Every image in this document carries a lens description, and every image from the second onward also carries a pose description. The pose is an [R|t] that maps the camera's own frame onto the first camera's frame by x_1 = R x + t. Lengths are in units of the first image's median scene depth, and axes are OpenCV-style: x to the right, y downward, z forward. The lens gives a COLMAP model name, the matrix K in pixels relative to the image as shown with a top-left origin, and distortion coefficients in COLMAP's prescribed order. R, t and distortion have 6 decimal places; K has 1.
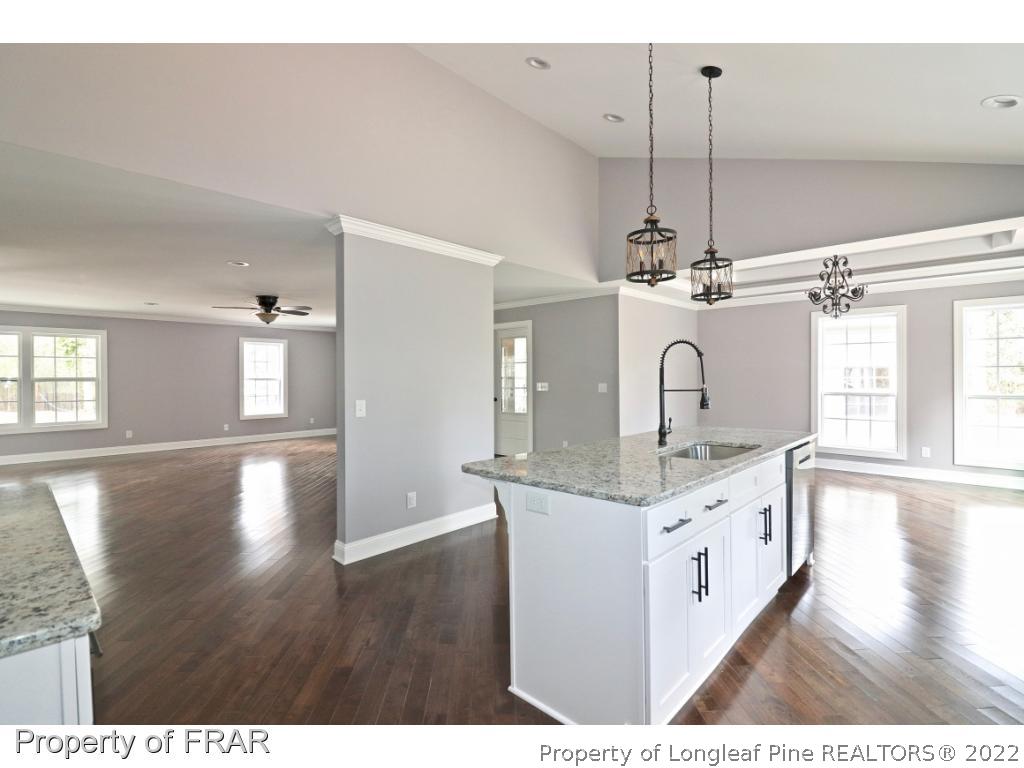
lens RADIAL K [[481.8, 0, 504.0], [0, 481.8, 379.4], [0, 0, 1]] dist [-0.018064, -0.003712]
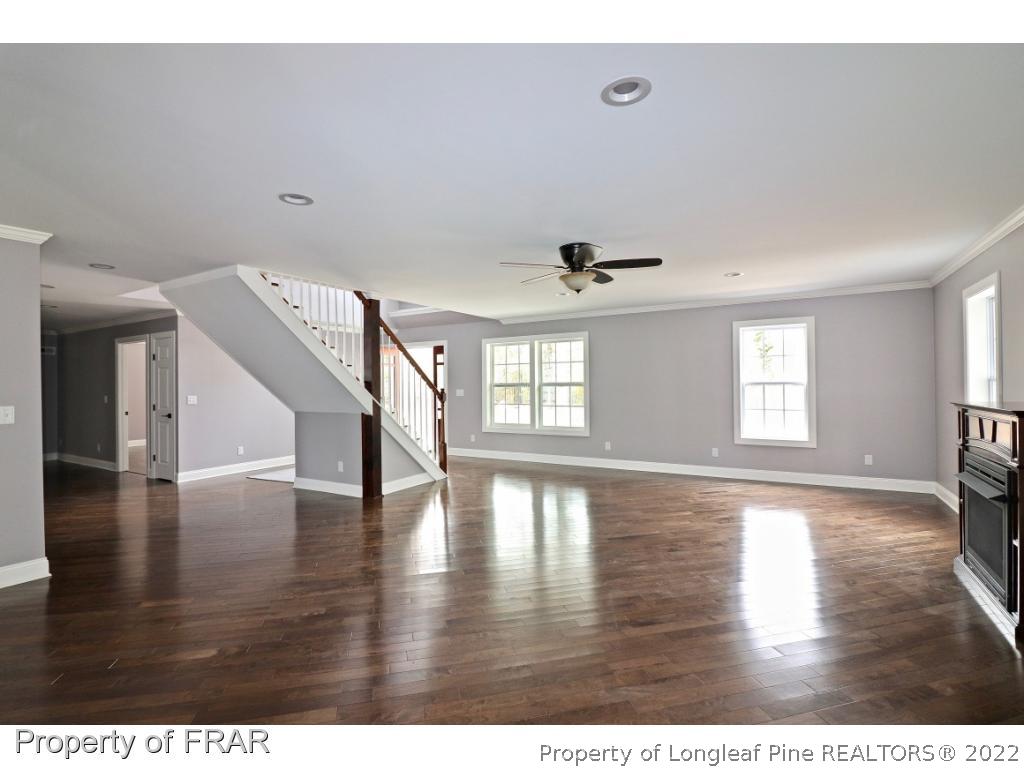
lens RADIAL K [[481.8, 0, 511.9], [0, 481.8, 377.5], [0, 0, 1]] dist [-0.018064, -0.003712]
pose [[0.218499, -0.012534, -0.975757, 0.050730], [0.003836, 0.999921, -0.011986, -0.002363], [0.975830, -0.001124, 0.218529, 0.653843]]
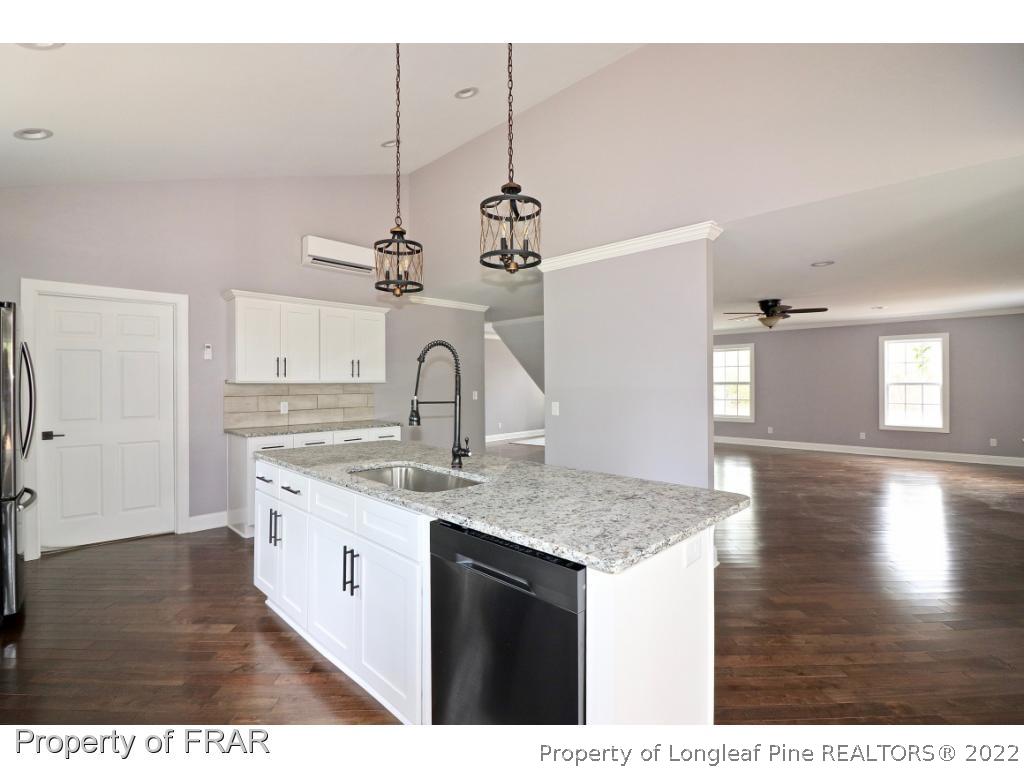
lens RADIAL K [[481.8, 0, 511.2], [0, 481.8, 381.1], [0, 0, 1]] dist [-0.018064, -0.003712]
pose [[-0.017066, -0.000805, -0.999854, 0.410397], [-0.001719, 0.999998, -0.000775, -0.003393], [0.999853, 0.001706, -0.017067, 0.399535]]
